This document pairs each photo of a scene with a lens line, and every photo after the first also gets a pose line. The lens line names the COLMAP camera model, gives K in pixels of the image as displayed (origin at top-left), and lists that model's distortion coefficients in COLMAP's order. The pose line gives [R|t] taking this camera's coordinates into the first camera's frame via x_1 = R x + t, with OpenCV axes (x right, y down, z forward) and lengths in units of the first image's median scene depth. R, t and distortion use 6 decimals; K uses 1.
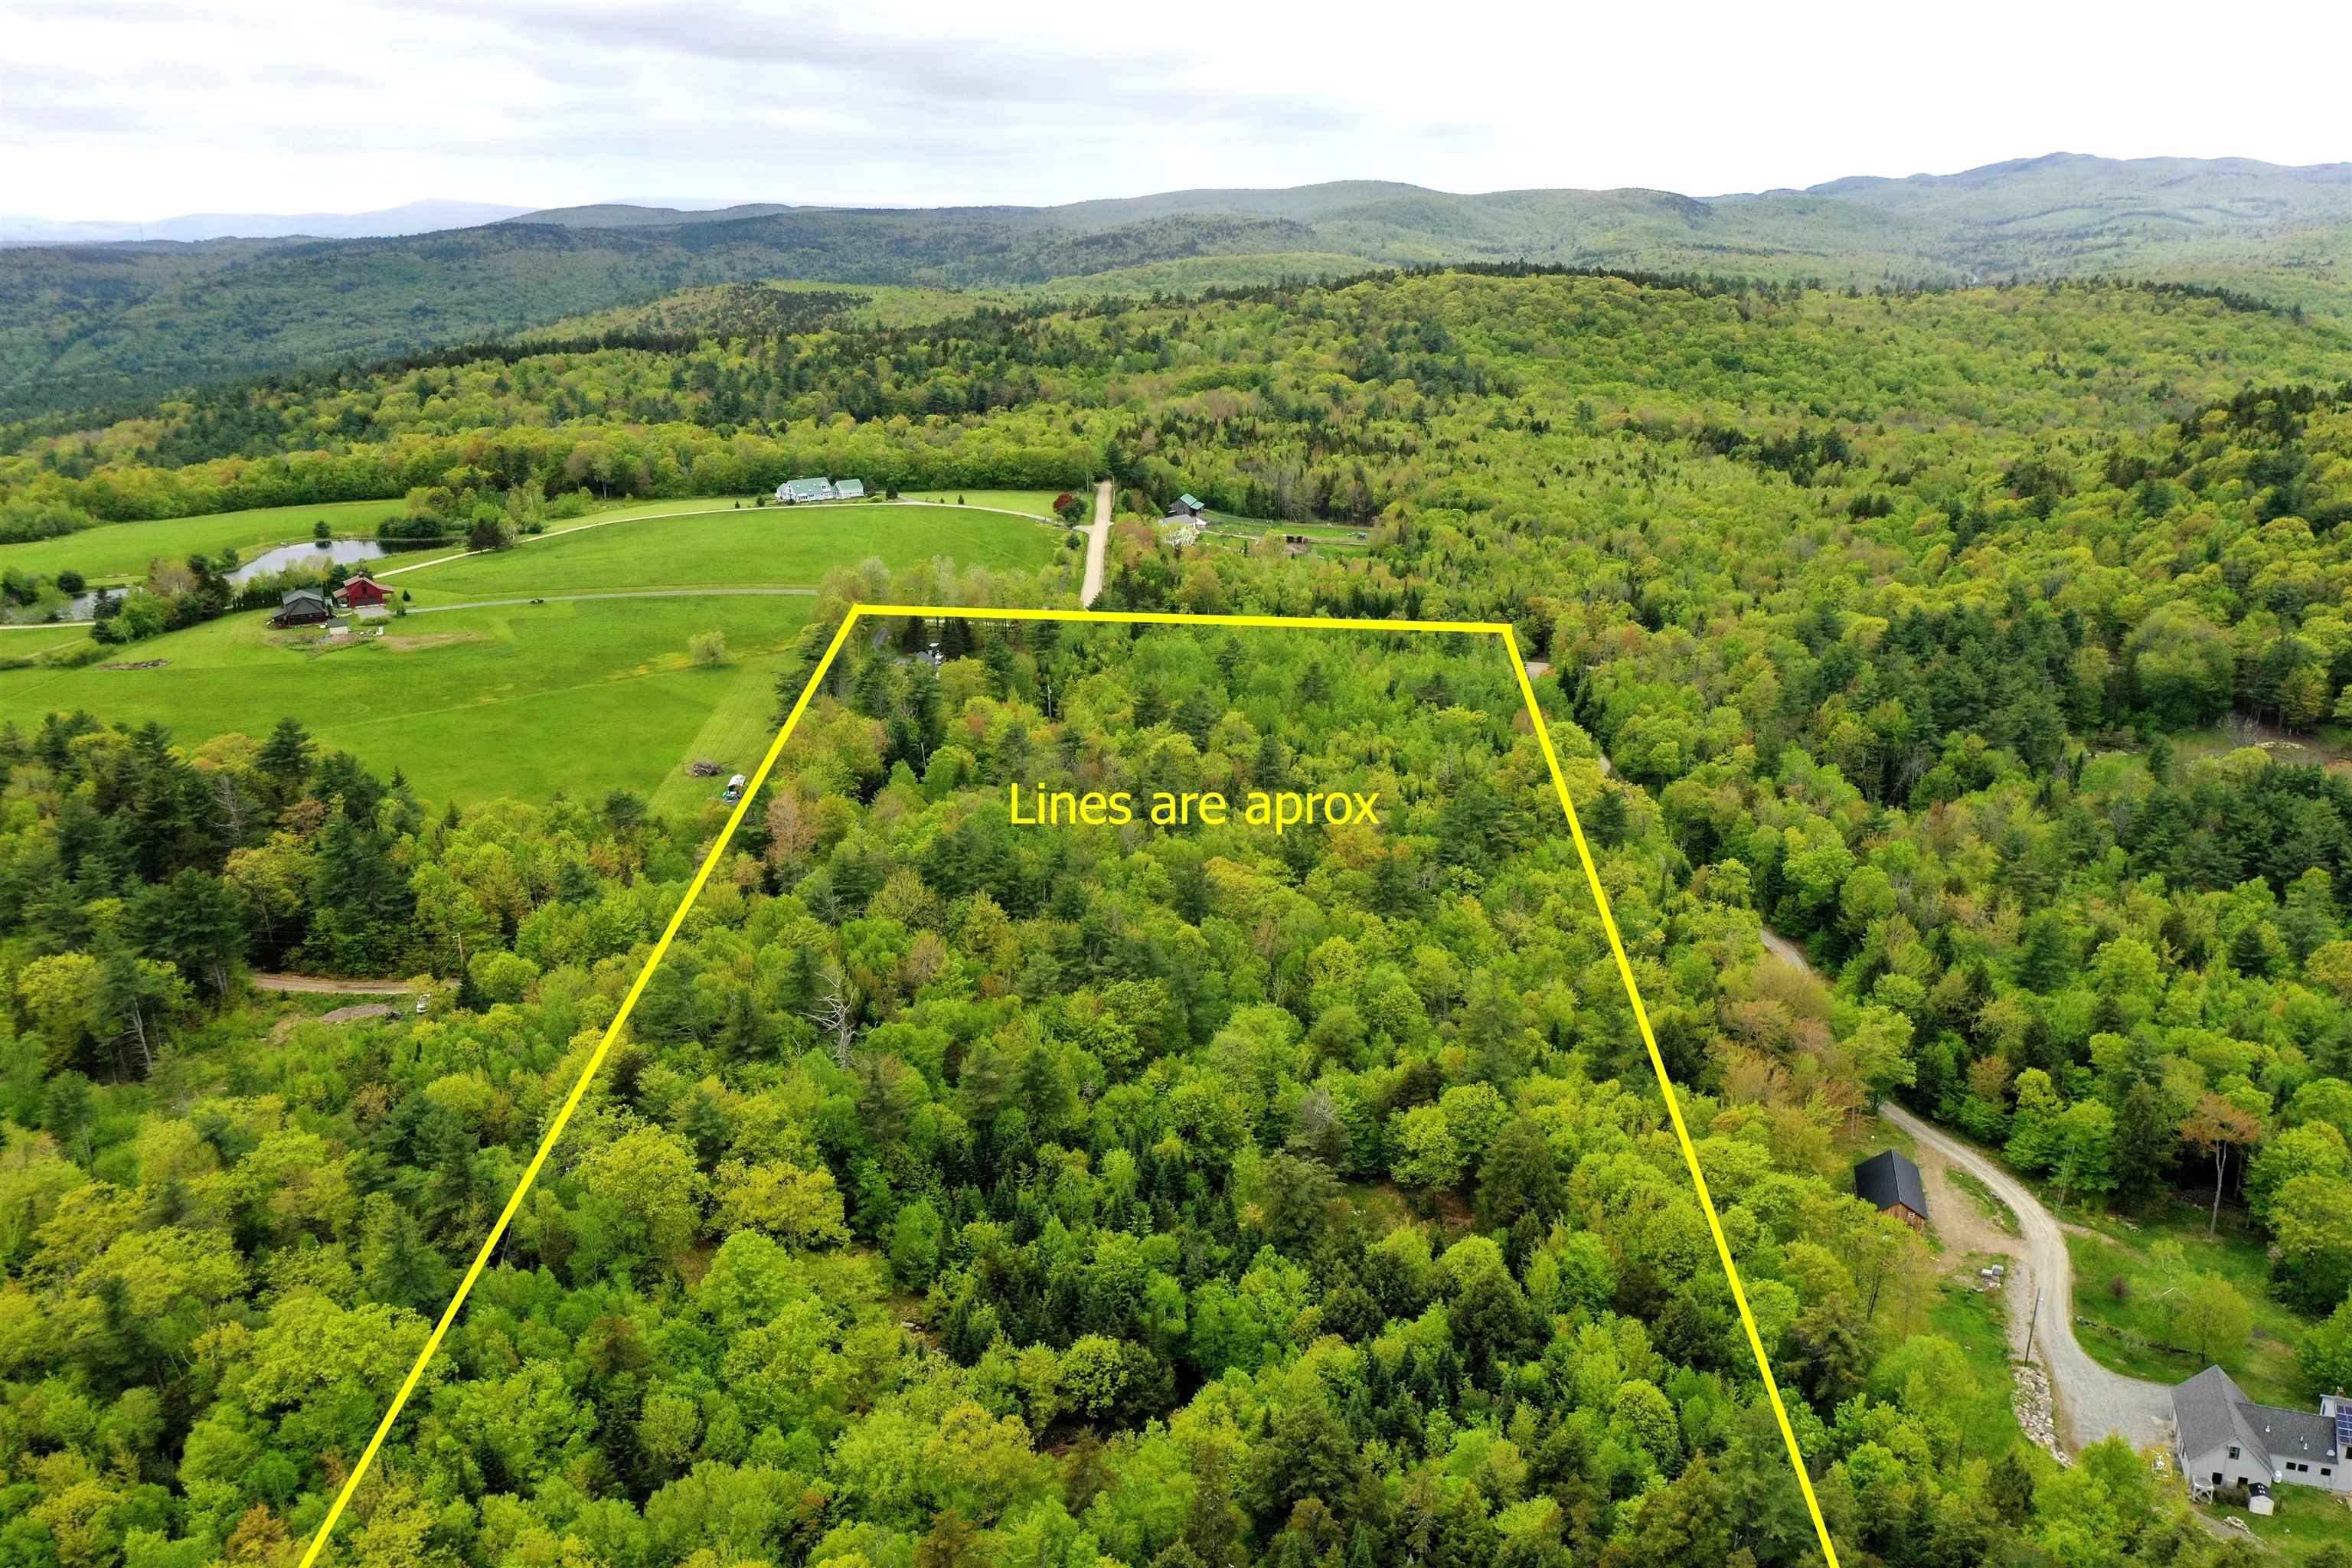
lens RADIAL K [[1904.4, 0, 1178.7], [0, 1904.4, 785.7], [0, 0, 1]] dist [0.007991, -0.005826]
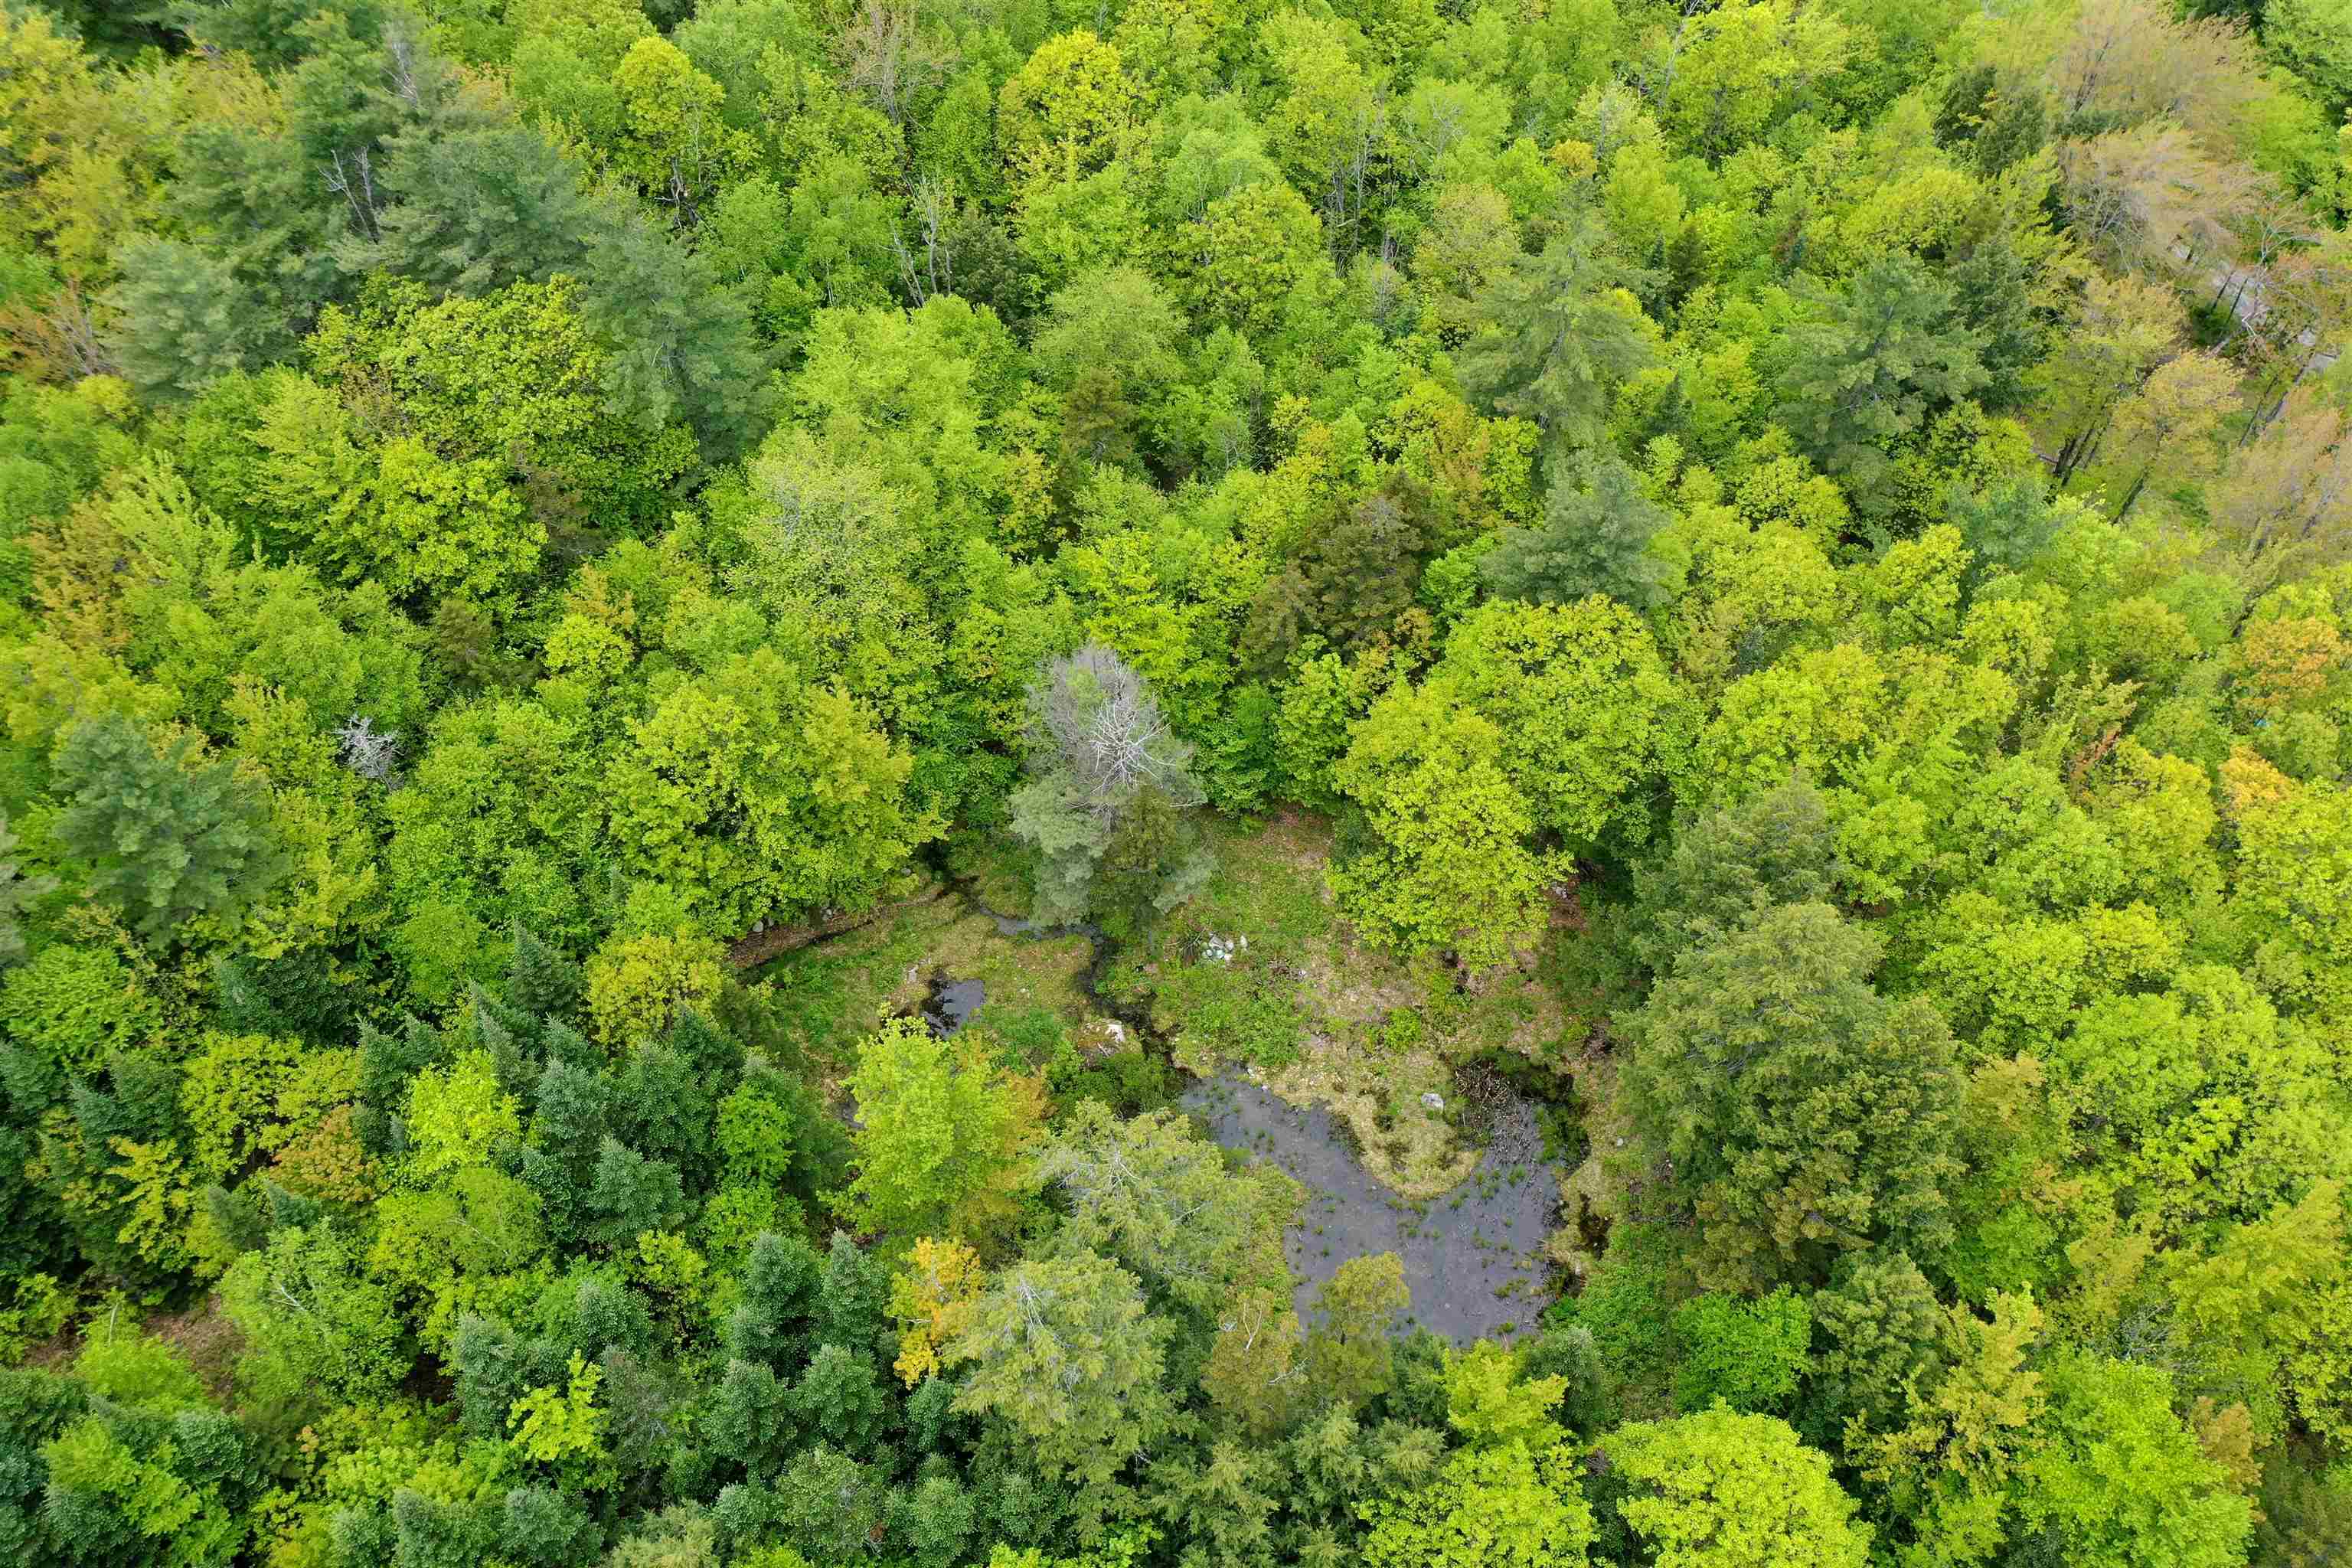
lens RADIAL K [[1904.4, 0, 1177.5], [0, 1904.4, 783.2], [0, 0, 1]] dist [0.007991, -0.005826]
pose [[0.983258, -0.127924, 0.129766, 0.036961], [0.035734, 0.833683, 0.551085, -0.002087], [-0.178680, -0.537222, 0.824297, 0.624967]]
